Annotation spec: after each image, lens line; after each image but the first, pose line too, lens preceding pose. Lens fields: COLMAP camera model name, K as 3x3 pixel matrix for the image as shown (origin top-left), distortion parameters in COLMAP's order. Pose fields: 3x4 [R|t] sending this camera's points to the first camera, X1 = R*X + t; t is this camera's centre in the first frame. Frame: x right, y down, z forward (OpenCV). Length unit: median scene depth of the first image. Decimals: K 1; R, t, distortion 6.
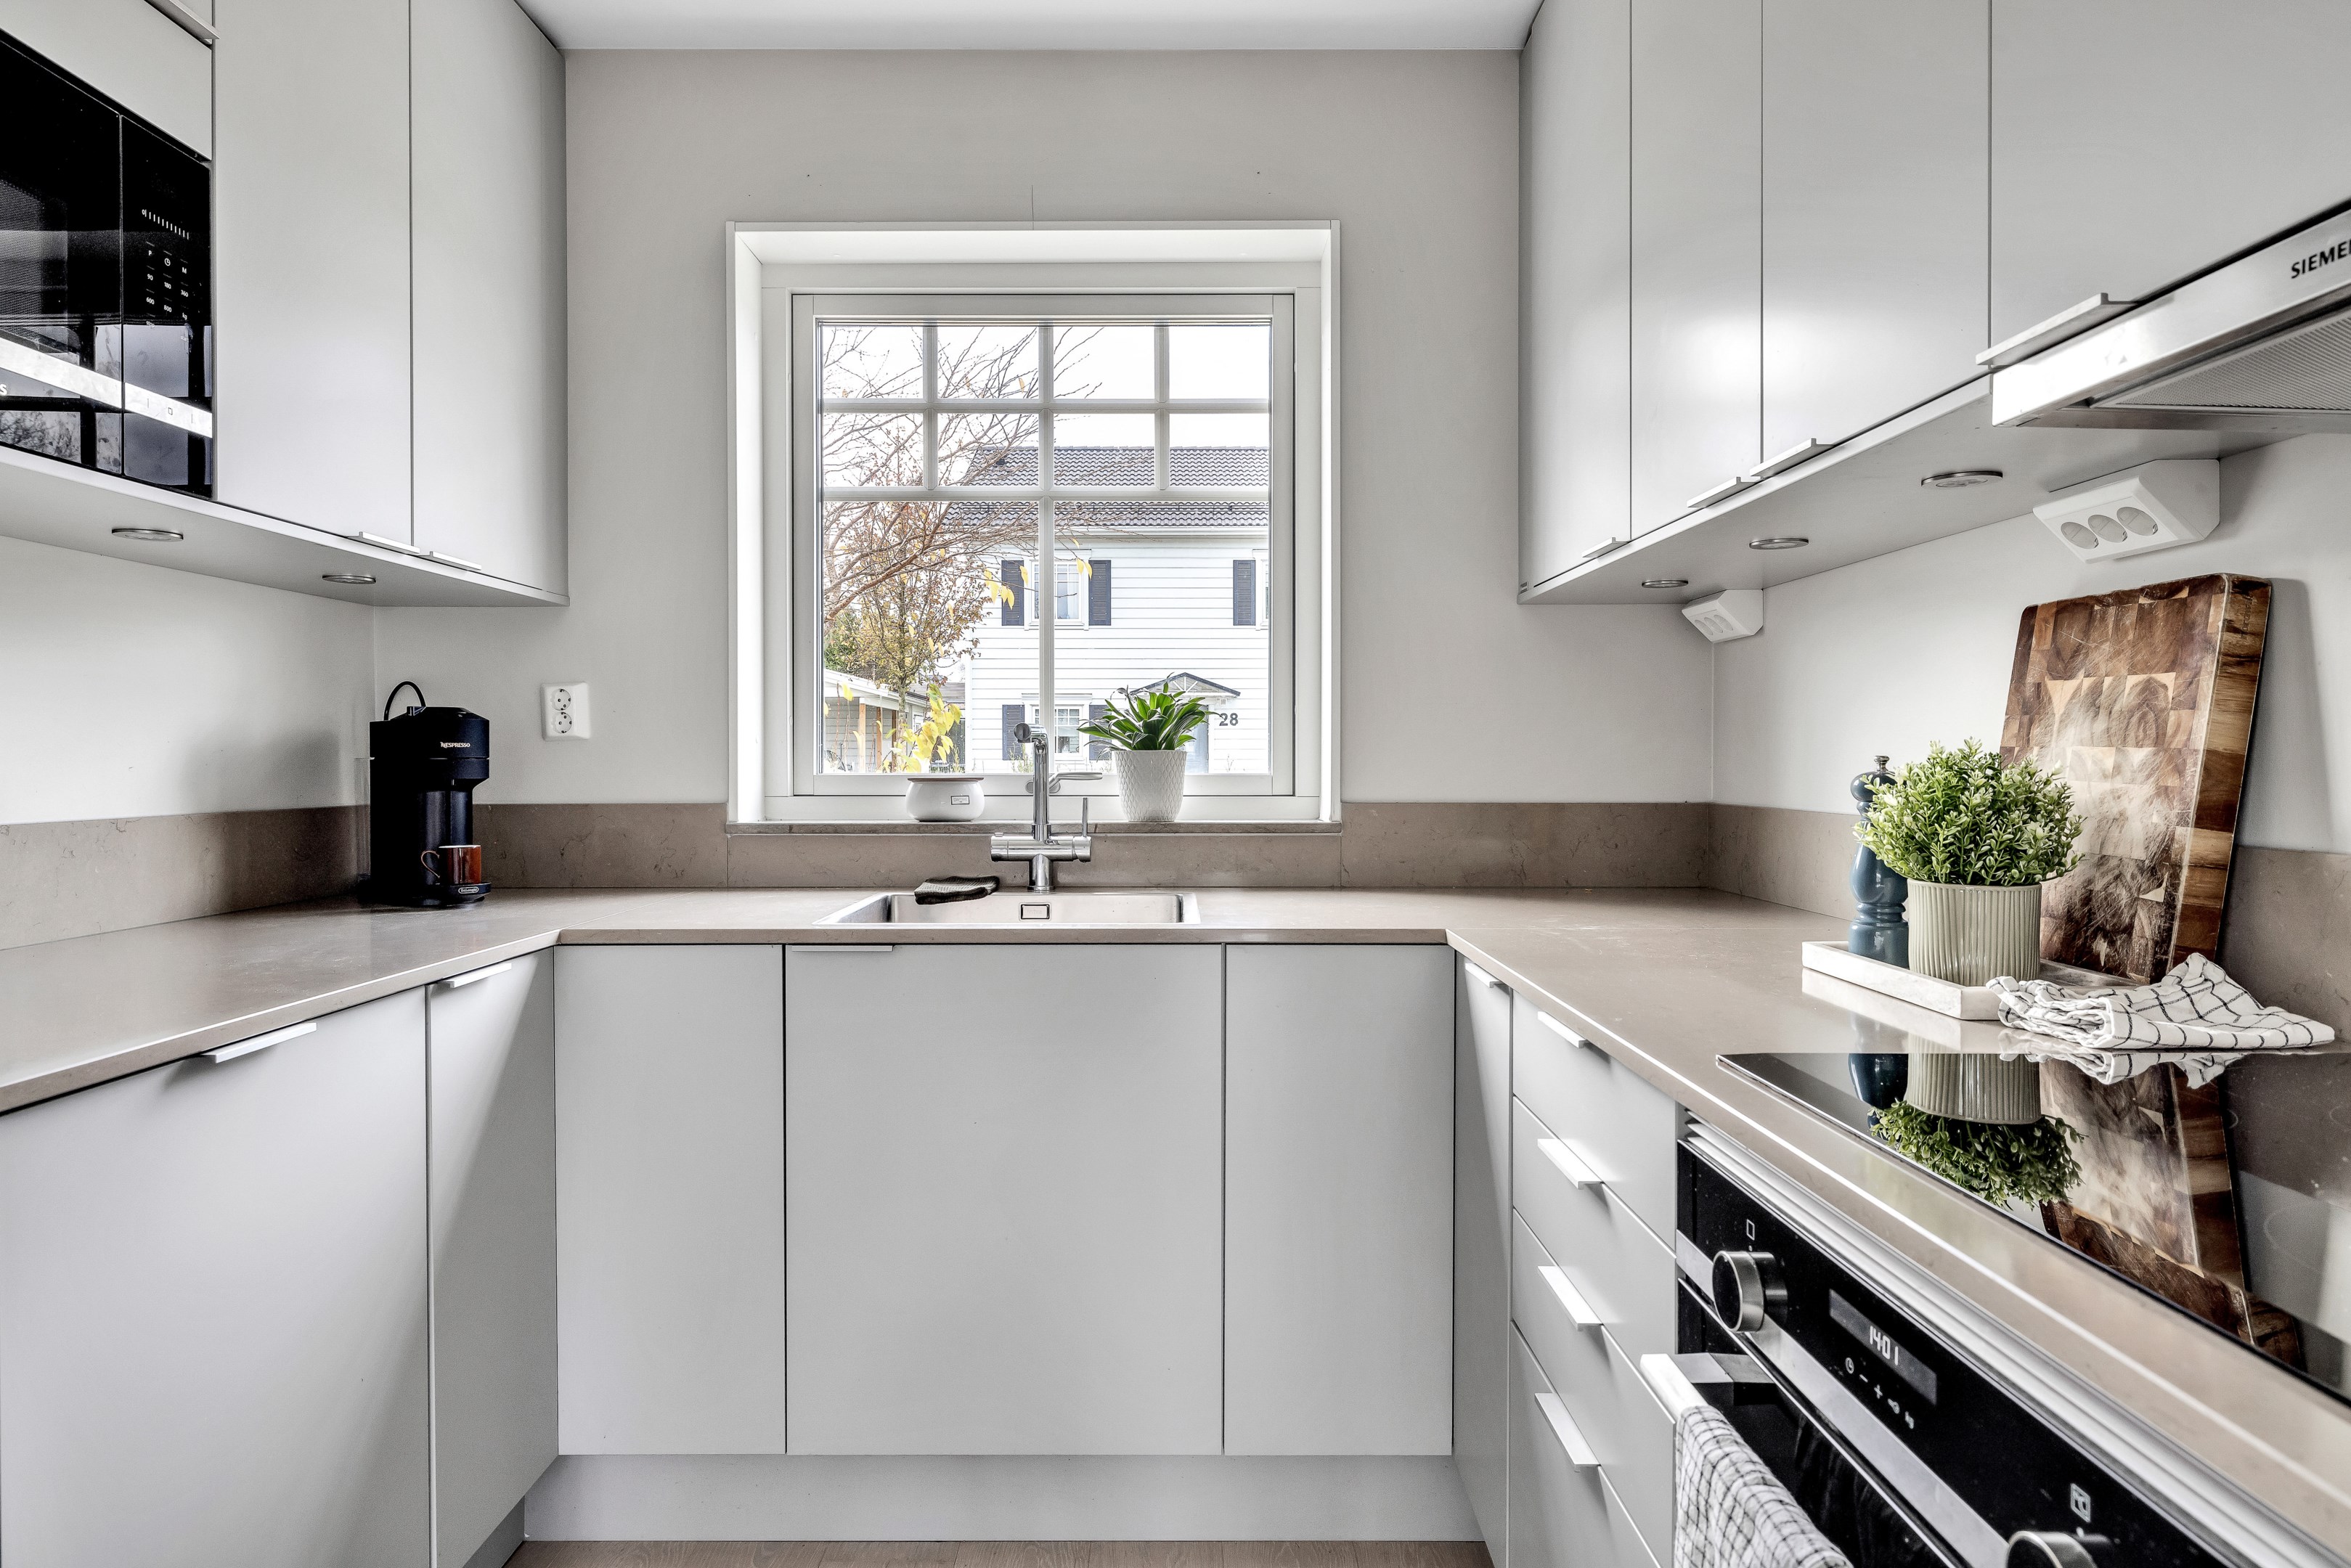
lens RADIAL K [[1356.7, 0, 1176.9], [0, 1356.7, 785.5], [0, 0, 1]] dist [0.002405, 0.002756]
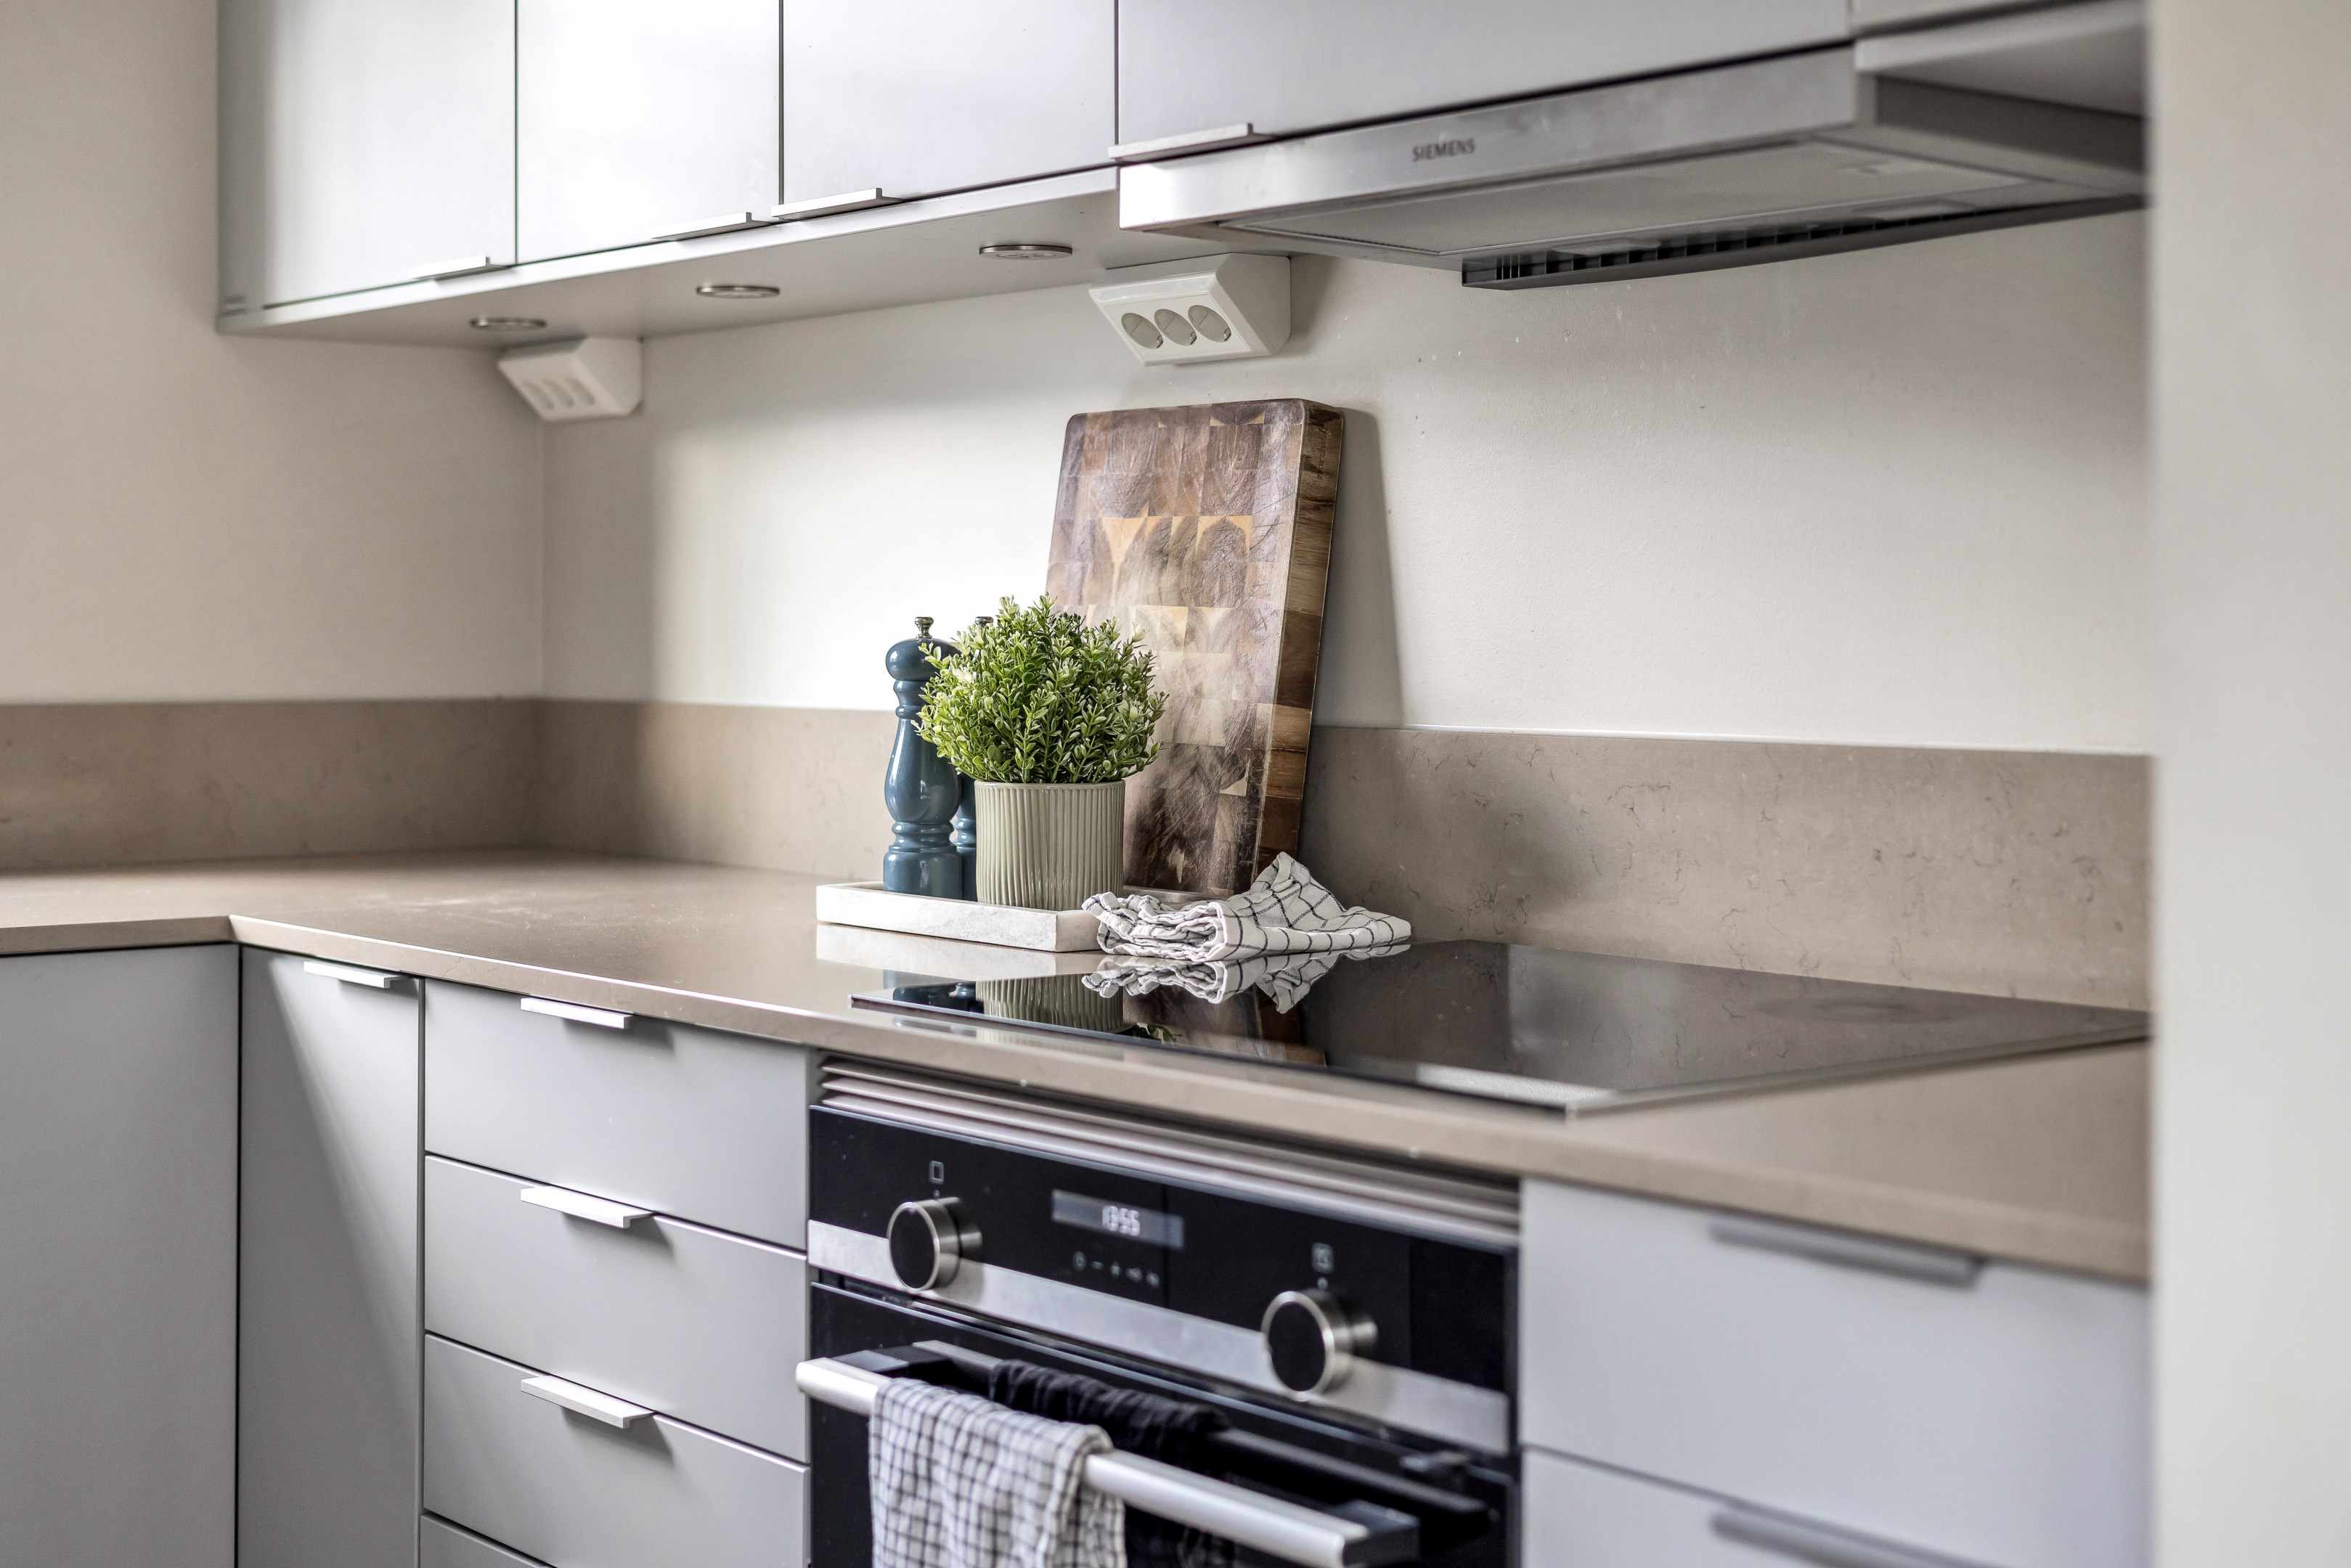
lens RADIAL K [[3340.0, 0, 1176.0], [0, 3340.0, 781.4], [0, 0, 1]] dist [-0.011461, 0.000000]
pose [[0.774231, -0.029280, 0.632226, -0.577118], [0.011249, 0.999408, 0.032510, 0.010828], [-0.632803, -0.018058, 0.774102, -0.529471]]
